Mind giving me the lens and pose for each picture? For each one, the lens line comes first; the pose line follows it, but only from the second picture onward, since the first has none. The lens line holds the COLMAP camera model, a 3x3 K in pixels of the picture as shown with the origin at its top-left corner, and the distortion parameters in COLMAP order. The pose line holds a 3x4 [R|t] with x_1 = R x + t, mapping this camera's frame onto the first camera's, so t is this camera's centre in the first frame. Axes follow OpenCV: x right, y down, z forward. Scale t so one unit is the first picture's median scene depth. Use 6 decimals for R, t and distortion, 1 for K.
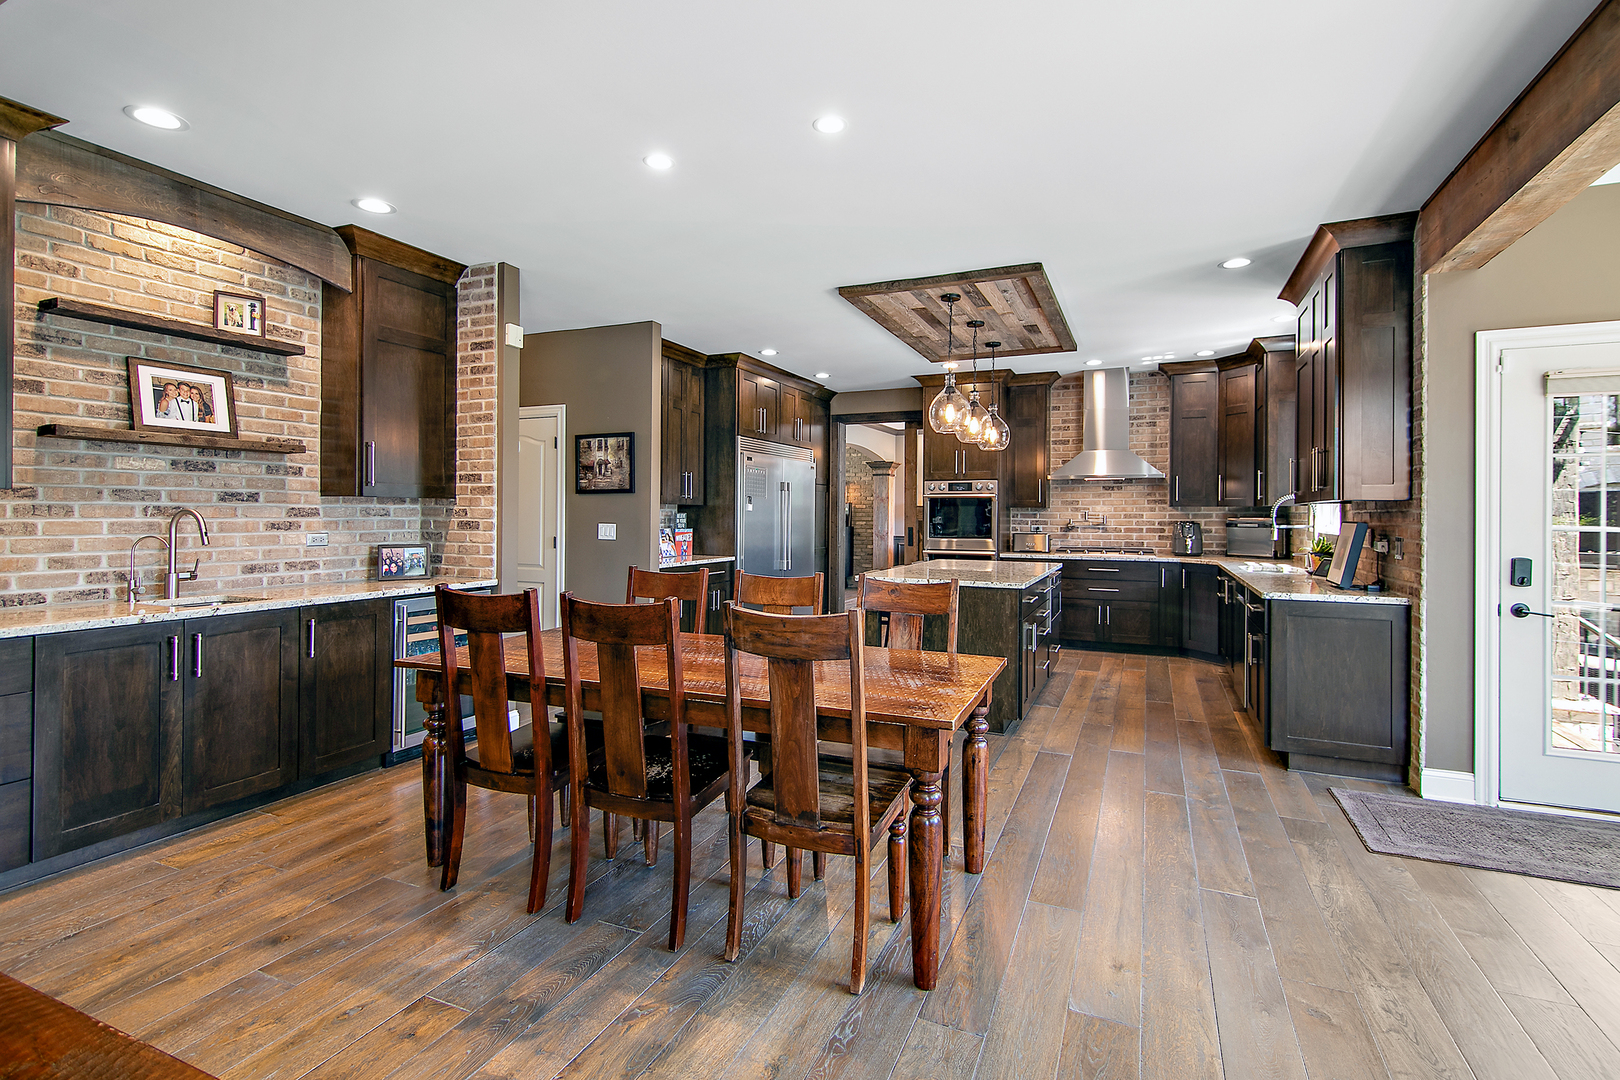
lens RADIAL K [[736.7, 0, 872.7], [0, 736.7, 512.8], [0, 0, 1]] dist [0.004308, 0.000177]
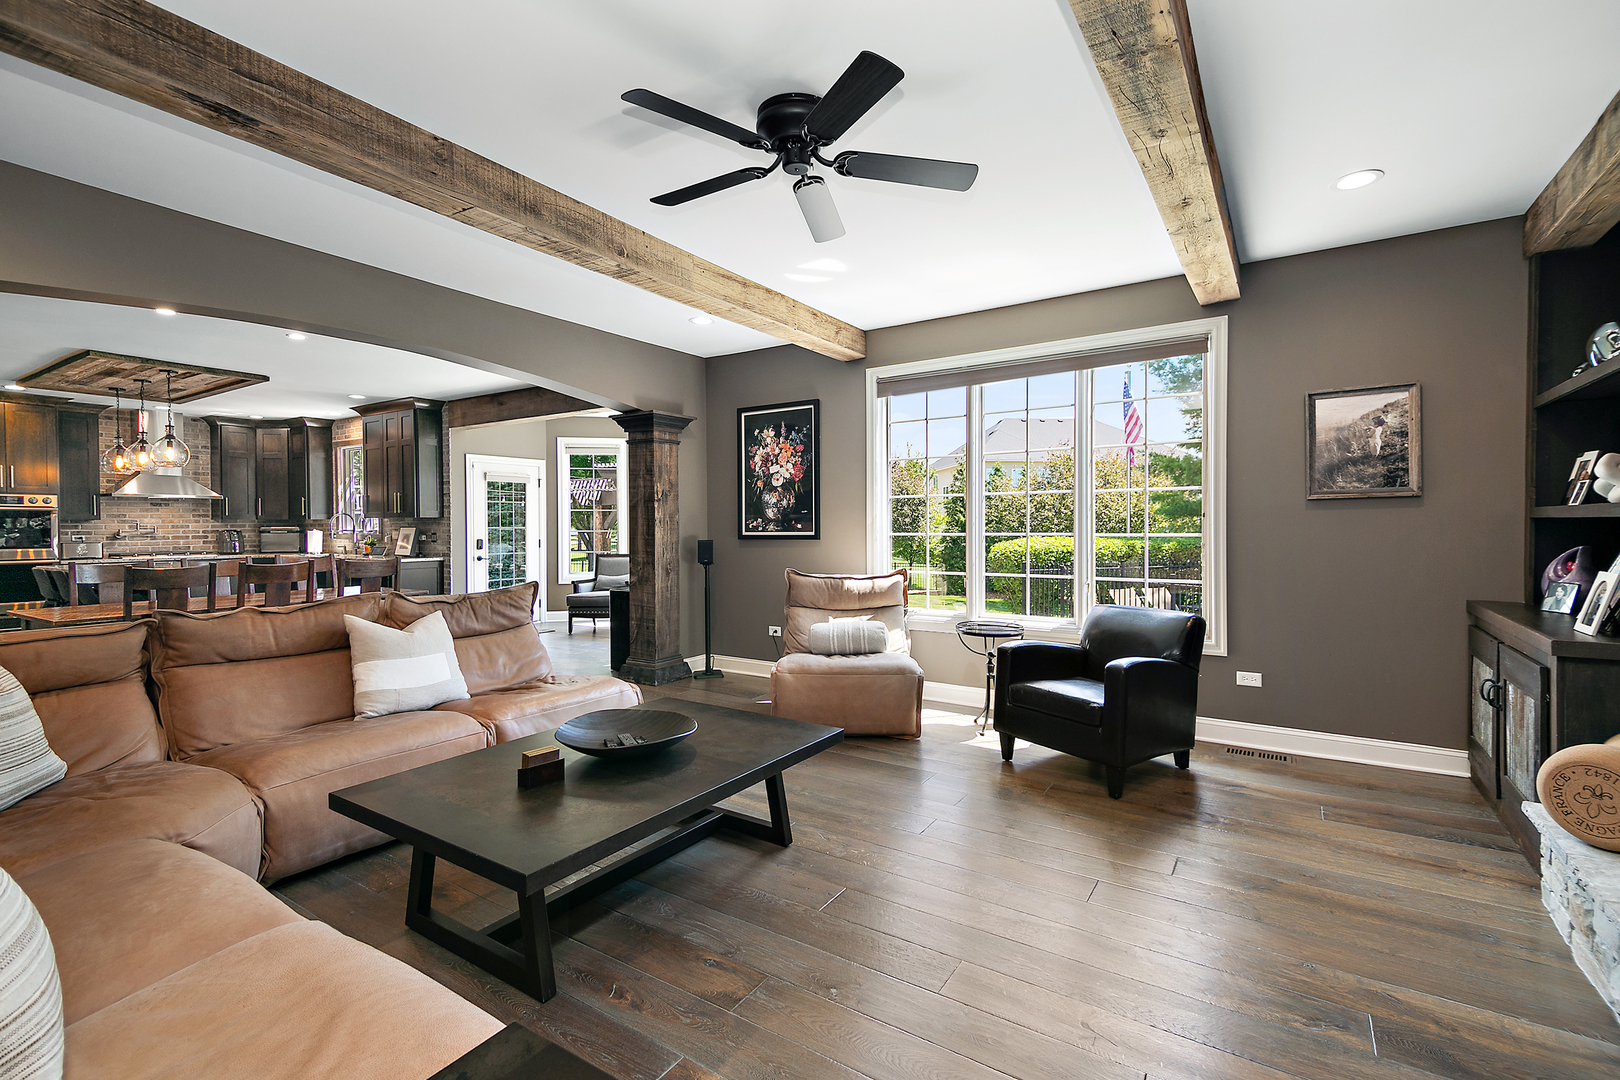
lens RADIAL K [[736.7, 0, 816.2], [0, 736.7, 537.4], [0, 0, 1]] dist [0.004308, 0.000177]
pose [[0.127611, -0.018335, 0.991655, -0.806310], [0.005596, 0.999827, 0.017766, 0.006605], [-0.991808, 0.003282, 0.127692, -0.282173]]
